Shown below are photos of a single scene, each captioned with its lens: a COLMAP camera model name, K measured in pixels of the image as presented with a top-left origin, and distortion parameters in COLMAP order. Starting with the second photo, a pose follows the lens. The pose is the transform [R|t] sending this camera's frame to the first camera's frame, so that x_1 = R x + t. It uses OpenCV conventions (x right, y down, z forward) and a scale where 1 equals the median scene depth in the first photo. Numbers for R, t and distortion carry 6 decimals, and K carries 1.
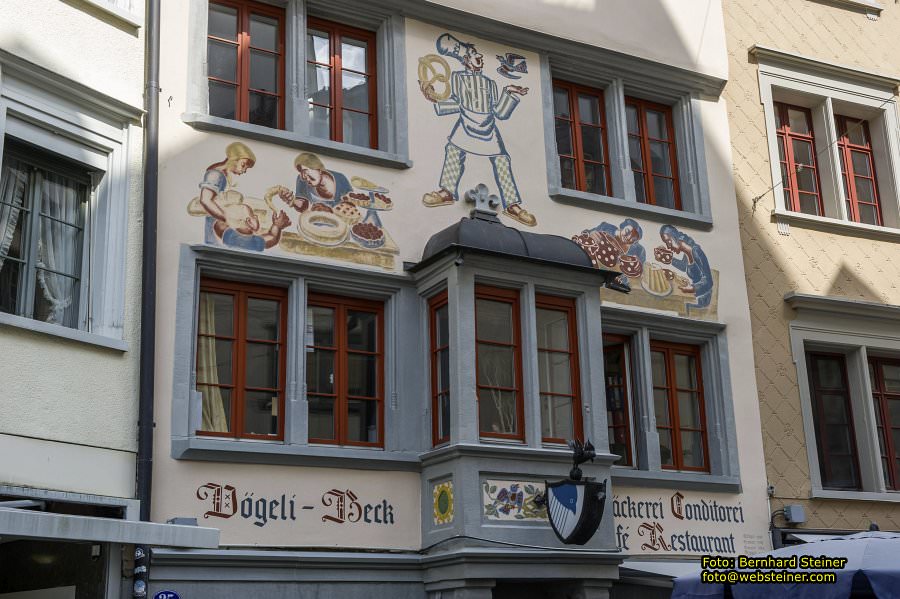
lens RADIAL K [[1252.9, 0, 447.9], [0, 1252.9, 300.3], [0, 0, 1]] dist [0.030872, 0.000000]
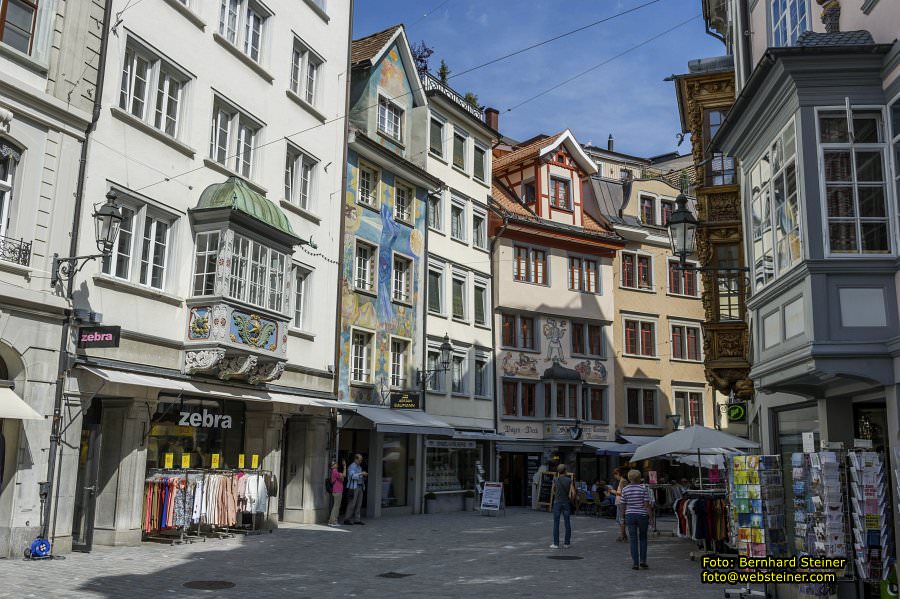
lens RADIAL K [[805.1, 0, 453.7], [0, 805.1, 304.9], [0, 0, 1]] dist [0.000736, 0.002387]
pose [[0.998144, 0.052097, 0.031547, -0.431992], [-0.055126, 0.993017, 0.104295, -0.546781], [-0.025893, -0.105841, 0.994046, -1.790878]]
